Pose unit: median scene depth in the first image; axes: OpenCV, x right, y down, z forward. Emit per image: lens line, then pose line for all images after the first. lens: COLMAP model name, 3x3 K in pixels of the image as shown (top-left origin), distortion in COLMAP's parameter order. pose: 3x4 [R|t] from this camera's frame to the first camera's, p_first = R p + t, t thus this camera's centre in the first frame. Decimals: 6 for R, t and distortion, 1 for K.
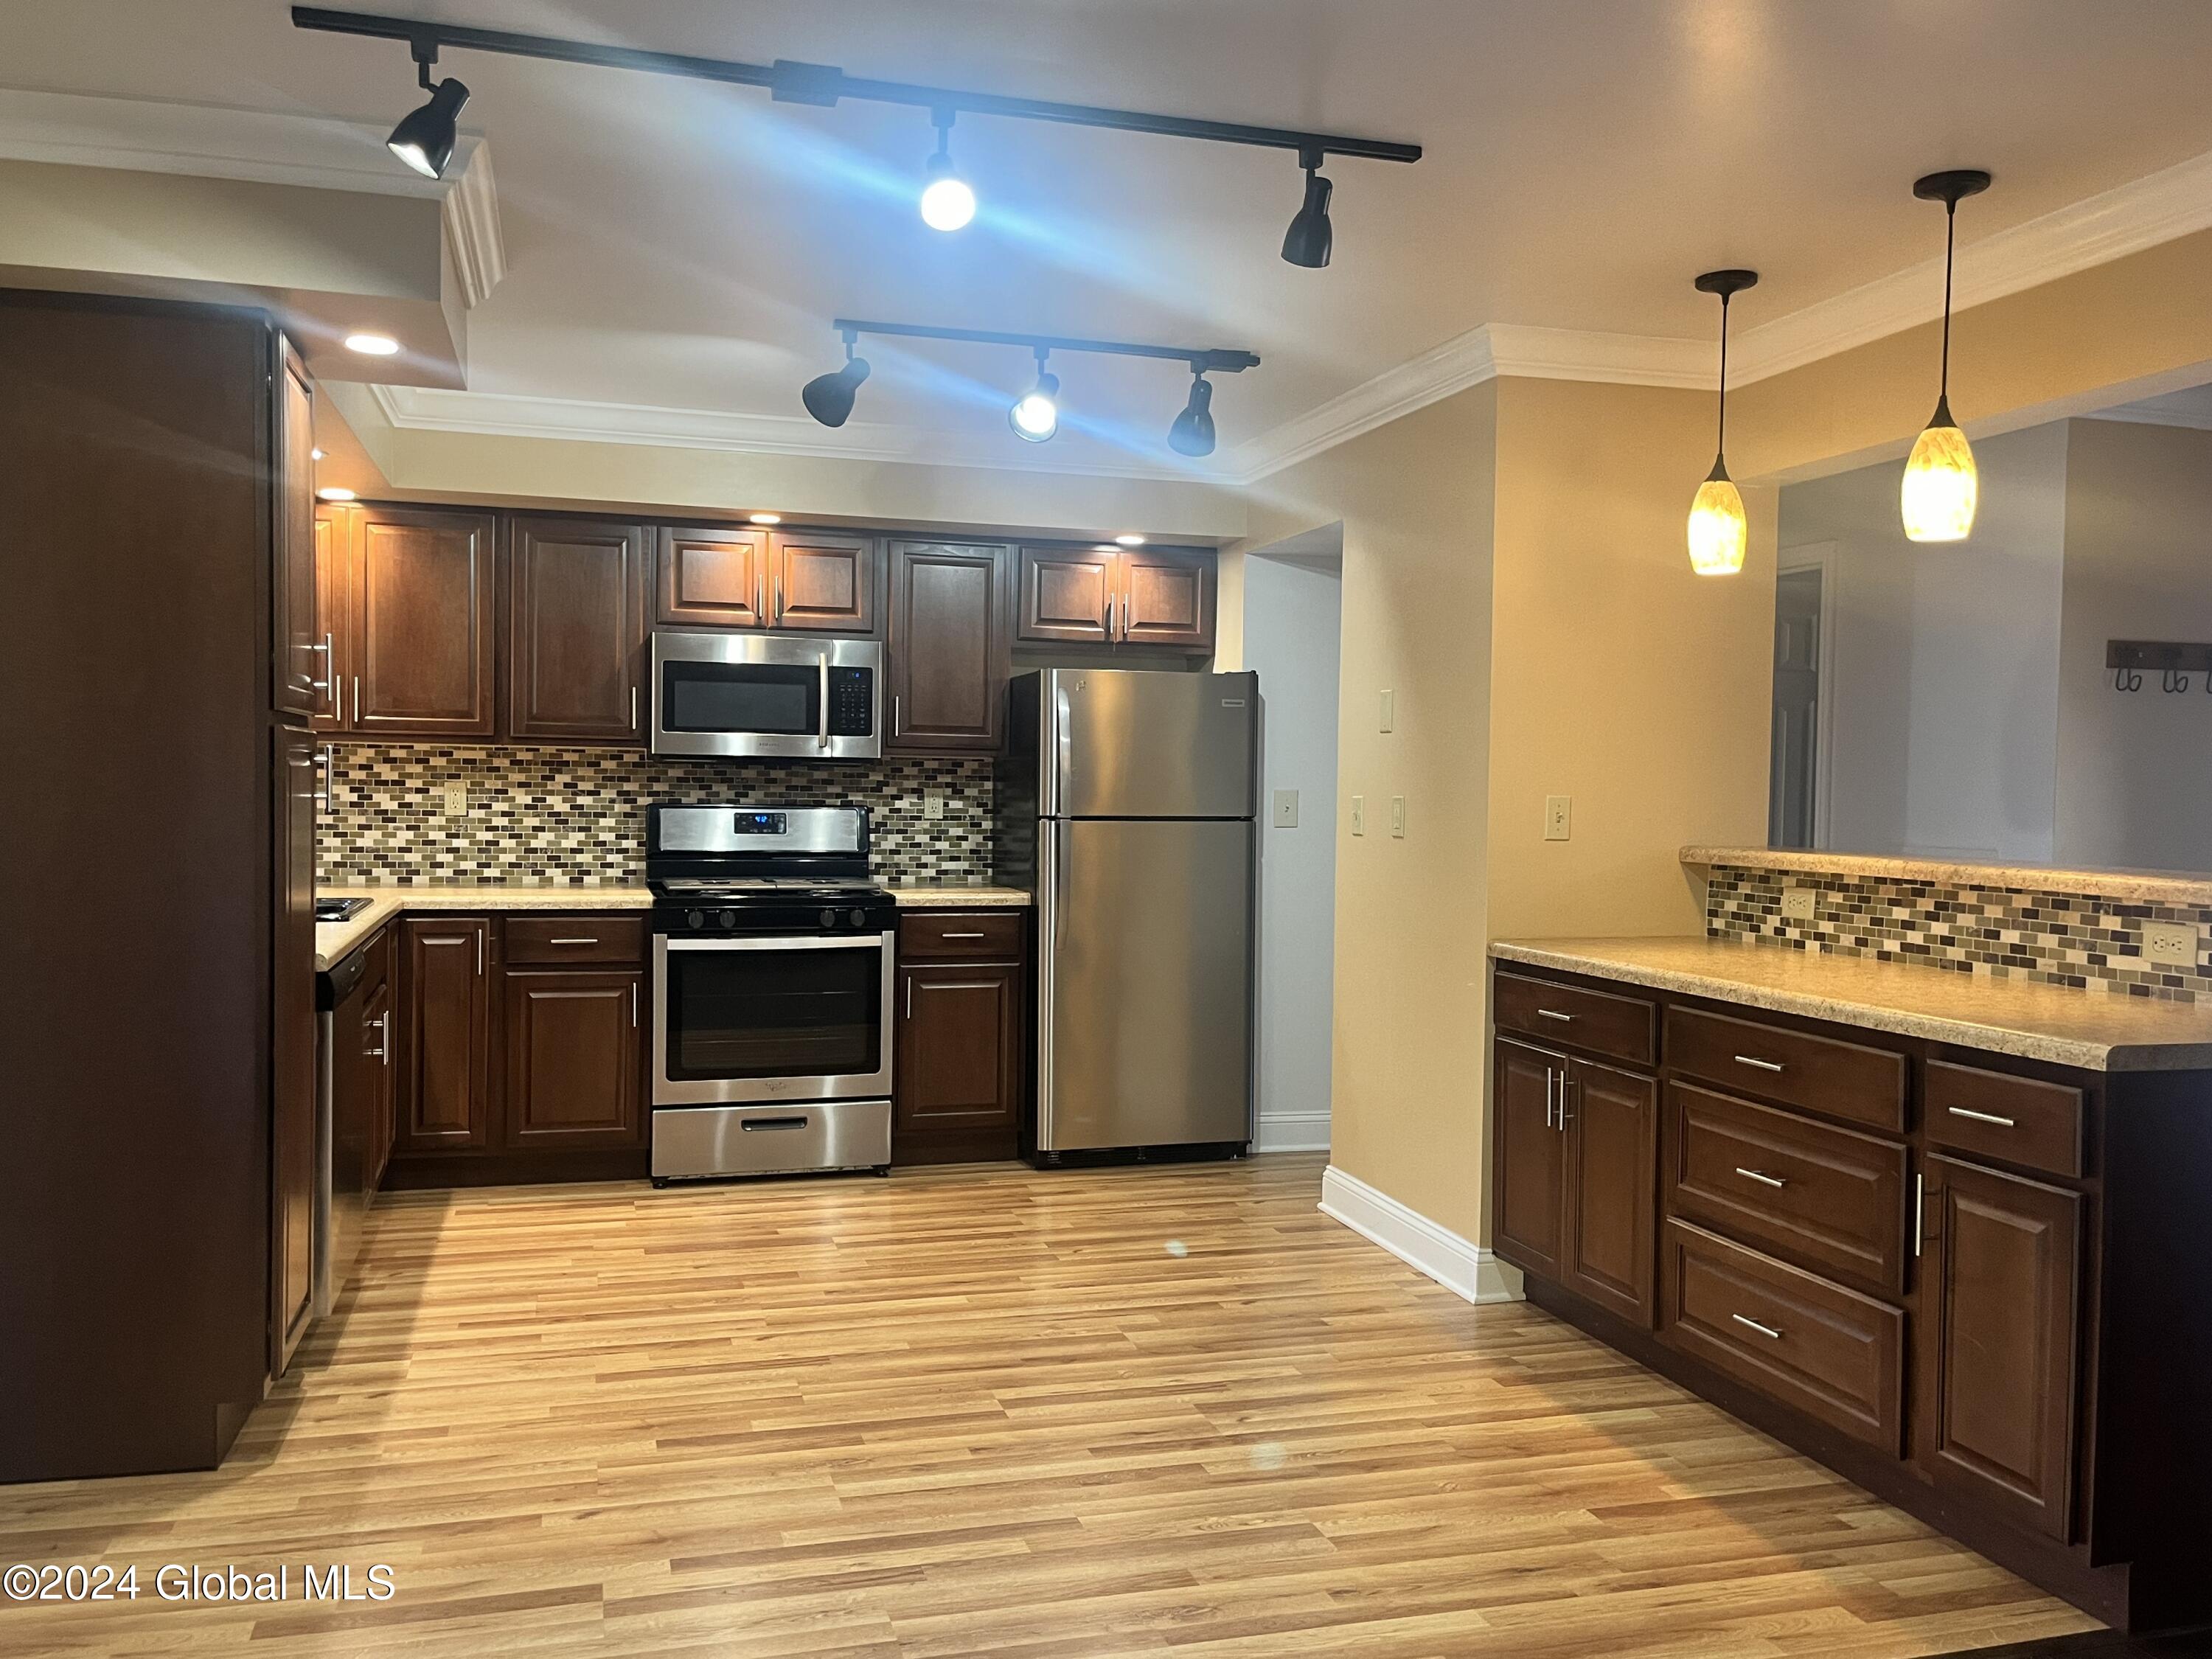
lens RADIAL K [[1807.3, 0, 1108.6], [0, 1807.3, 834.3], [0, 0, 1]] dist [0.066066, -0.069261]
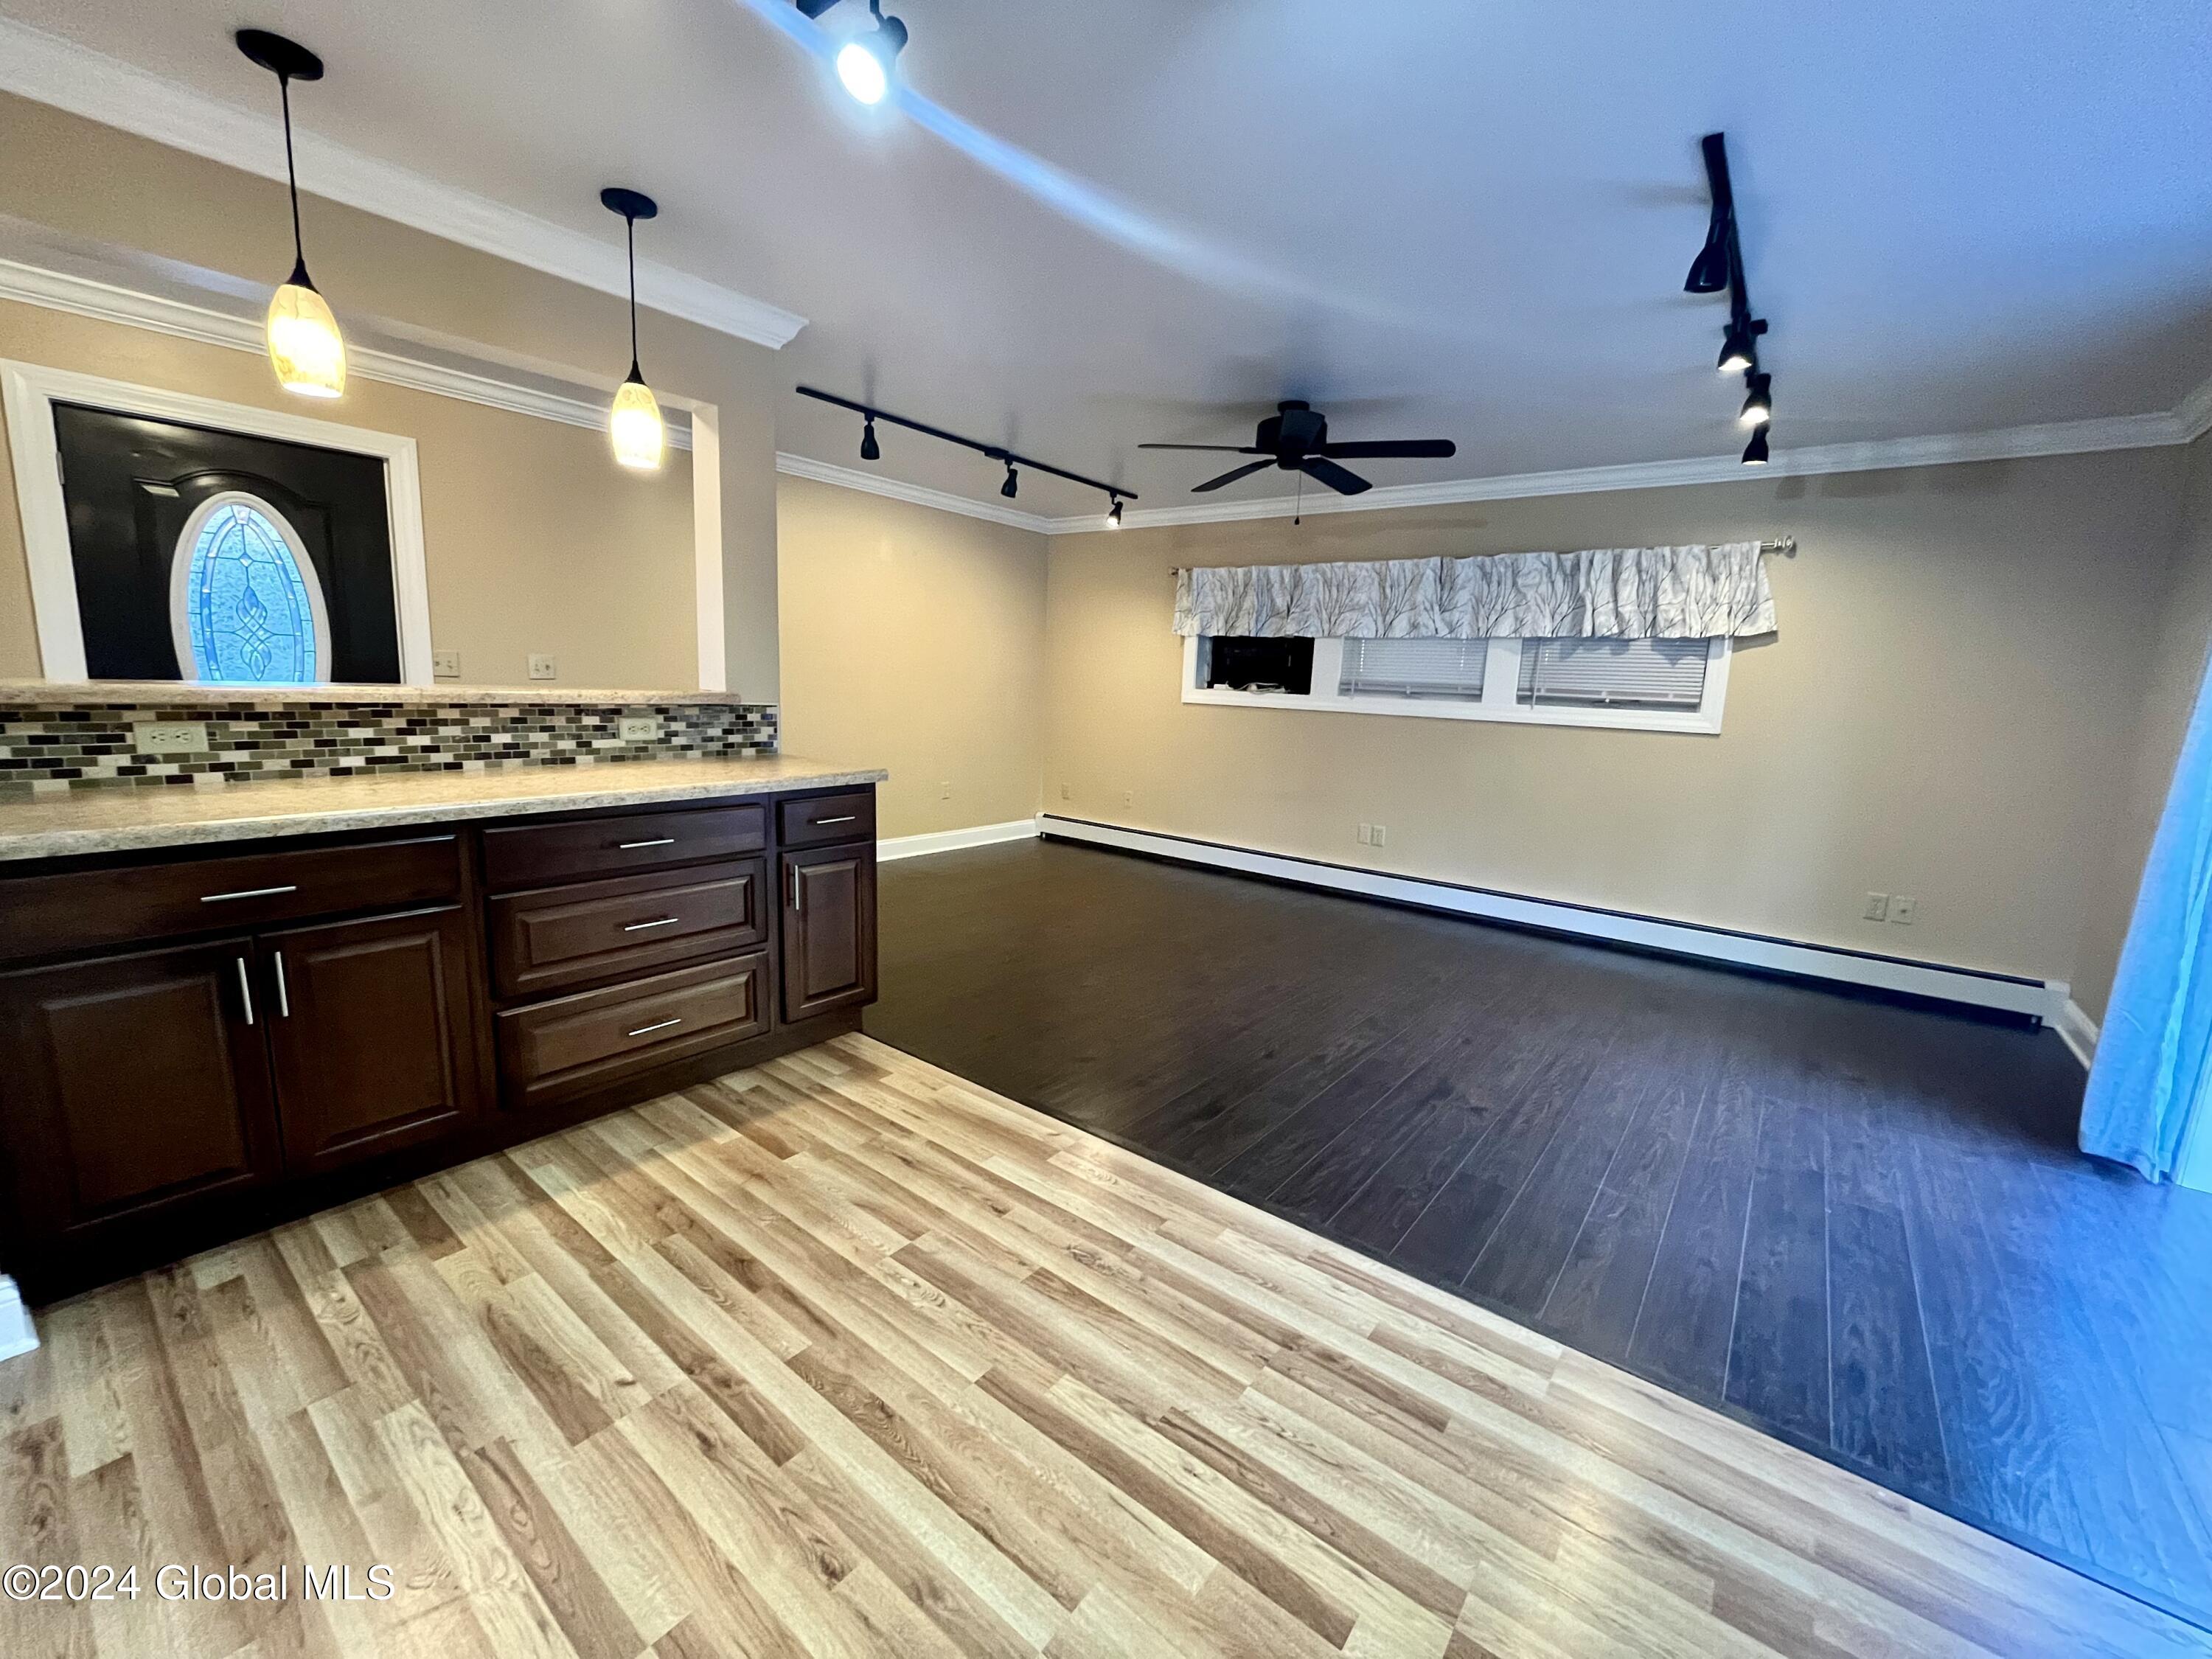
lens RADIAL K [[891.8, 0, 1105.8], [0, 891.8, 830.2], [0, 0, 1]] dist [-0.003520, -0.000576]
pose [[-0.581841, -0.174628, 0.794334, -0.284668], [-0.024993, 0.980055, 0.197150, -0.018447], [-0.812918, 0.094857, -0.574601, 0.850860]]
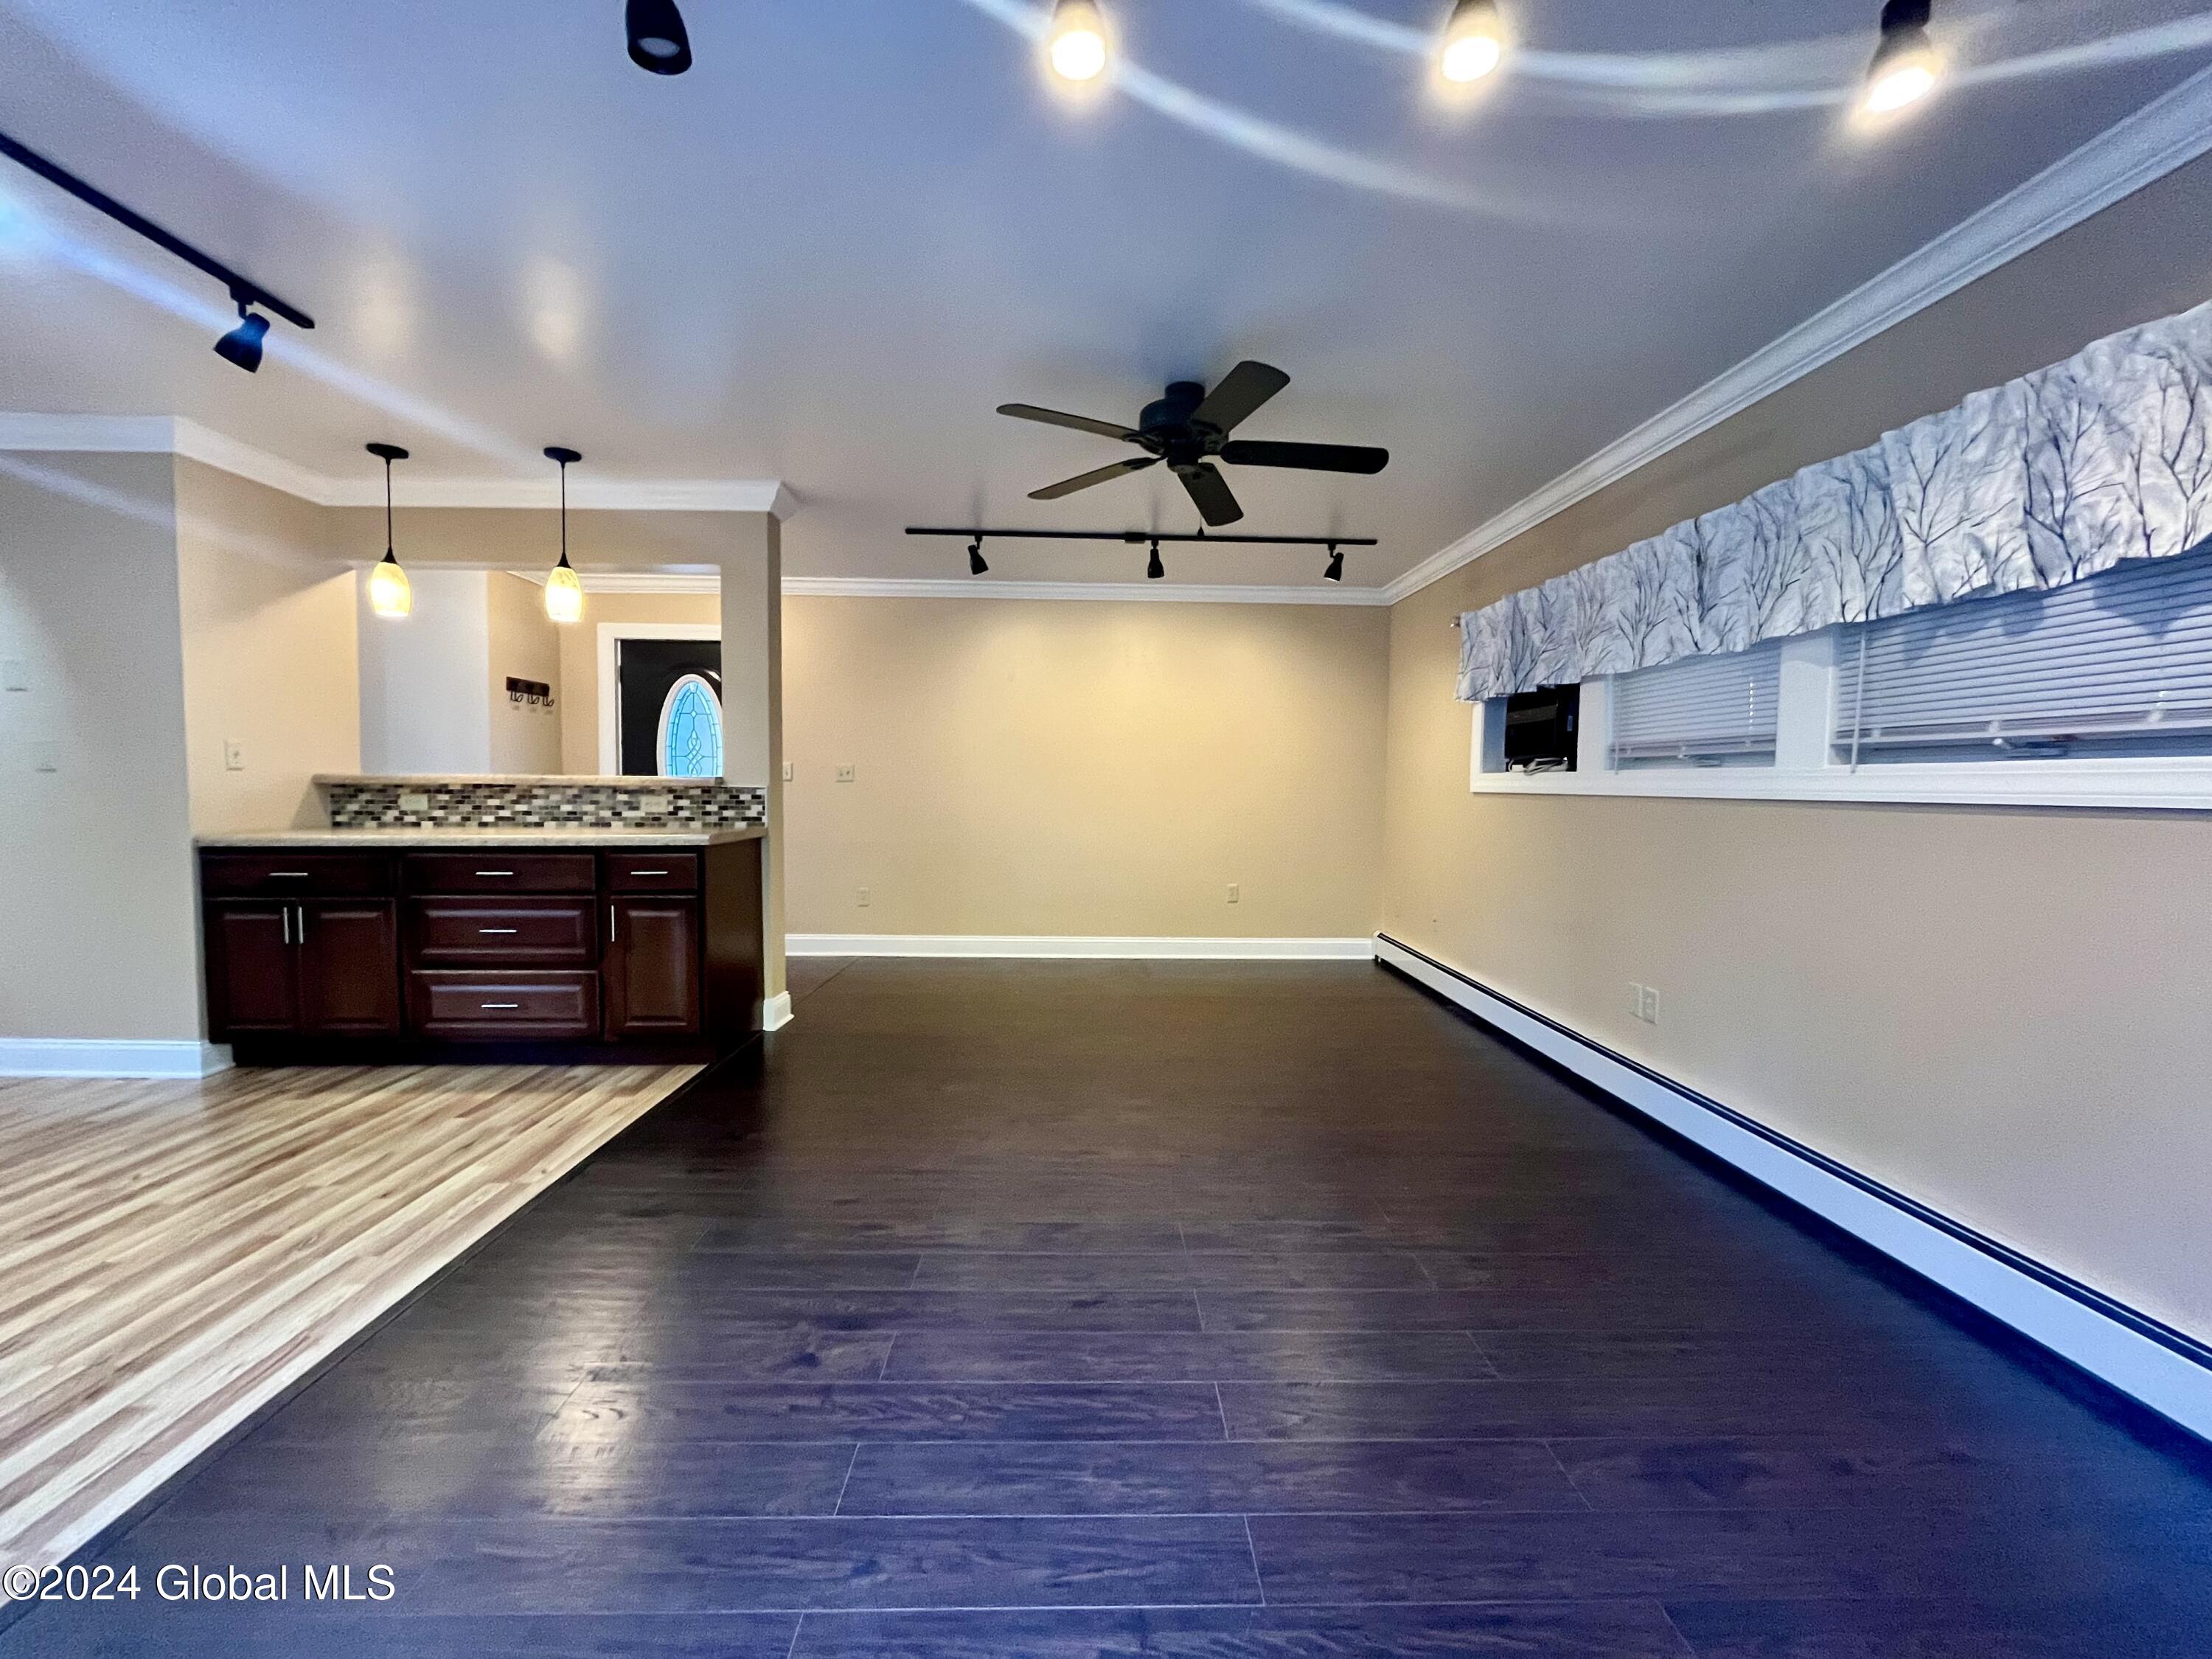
lens RADIAL K [[891.8, 0, 1106.8], [0, 891.8, 827.8], [0, 0, 1]] dist [-0.003520, -0.000576]
pose [[0.247608, -0.060949, 0.966941, -0.313080], [0.024732, 0.998092, 0.056580, 0.029676], [-0.968545, 0.009905, 0.248643, 0.093474]]
